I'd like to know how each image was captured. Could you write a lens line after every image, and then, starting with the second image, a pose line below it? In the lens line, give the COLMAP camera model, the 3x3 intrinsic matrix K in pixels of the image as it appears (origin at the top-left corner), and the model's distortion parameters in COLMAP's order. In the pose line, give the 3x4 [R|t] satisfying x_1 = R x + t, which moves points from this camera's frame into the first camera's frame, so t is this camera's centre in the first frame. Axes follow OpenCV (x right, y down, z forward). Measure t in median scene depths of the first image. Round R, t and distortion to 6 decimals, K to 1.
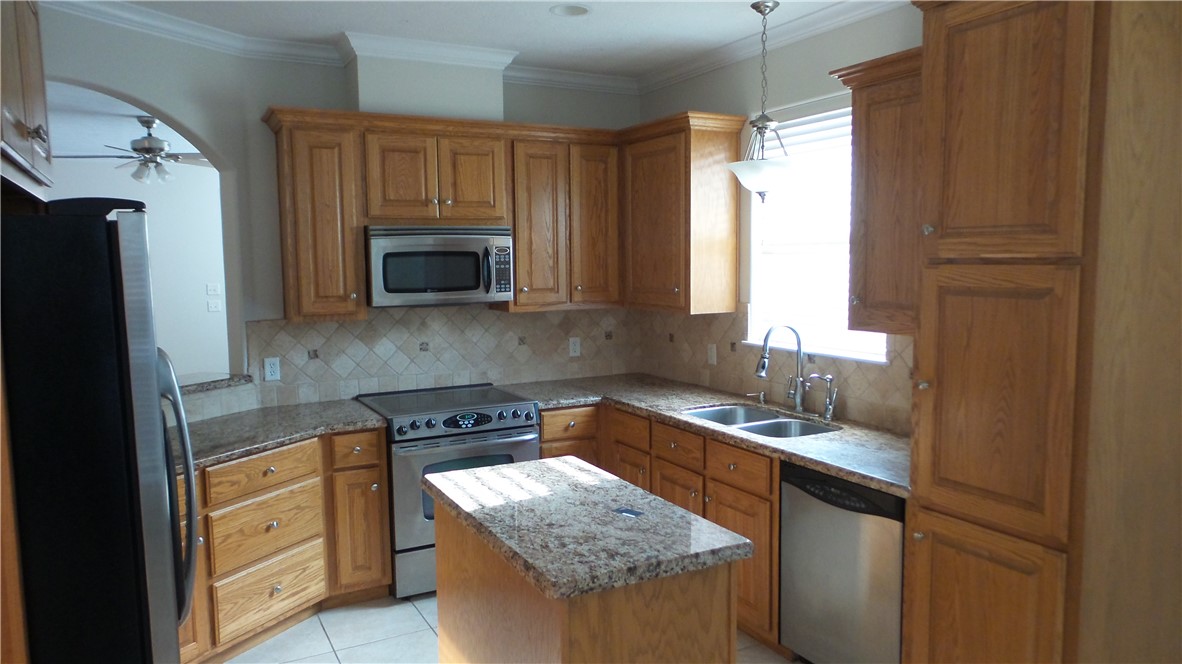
lens RADIAL K [[809.8, 0, 591.0], [0, 809.8, 332.0], [0, 0, 1]] dist [-0.001344, -0.000140]
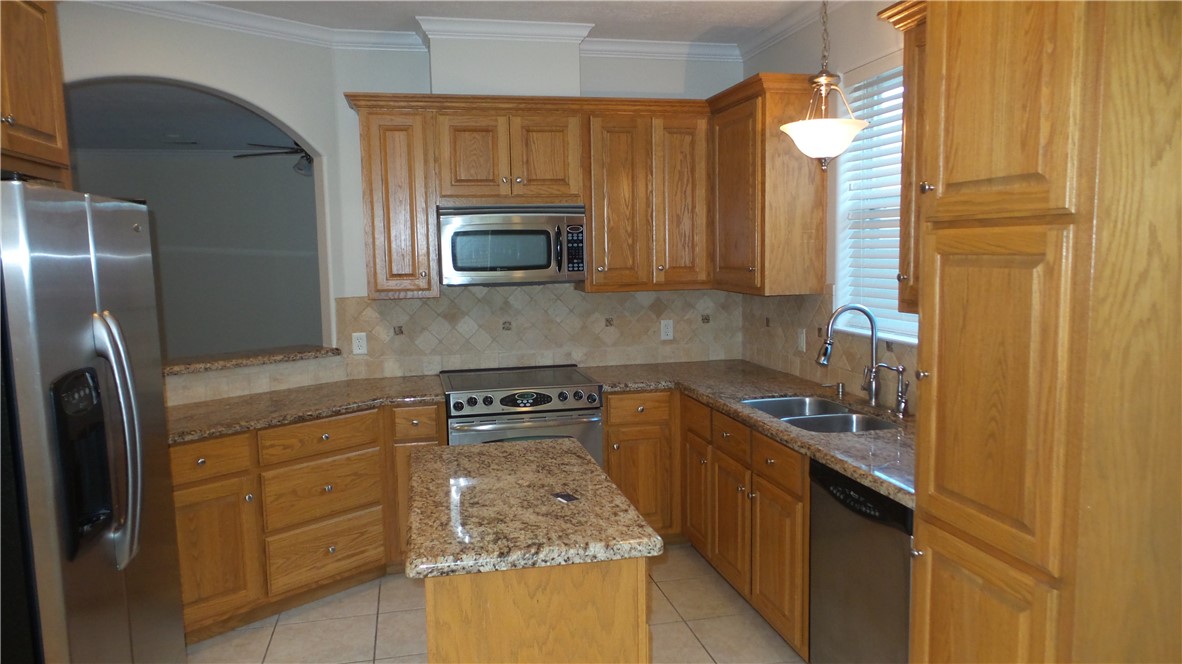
lens RADIAL K [[813.4, 0, 591.0], [0, 813.4, 332.0], [0, 0, 1]] dist [0.003836, 0.002120]
pose [[0.963360, 0.021437, -0.267353, 0.216955], [-0.017922, 0.999718, 0.015579, 0.010734], [0.267611, -0.010216, 0.963473, 0.068788]]
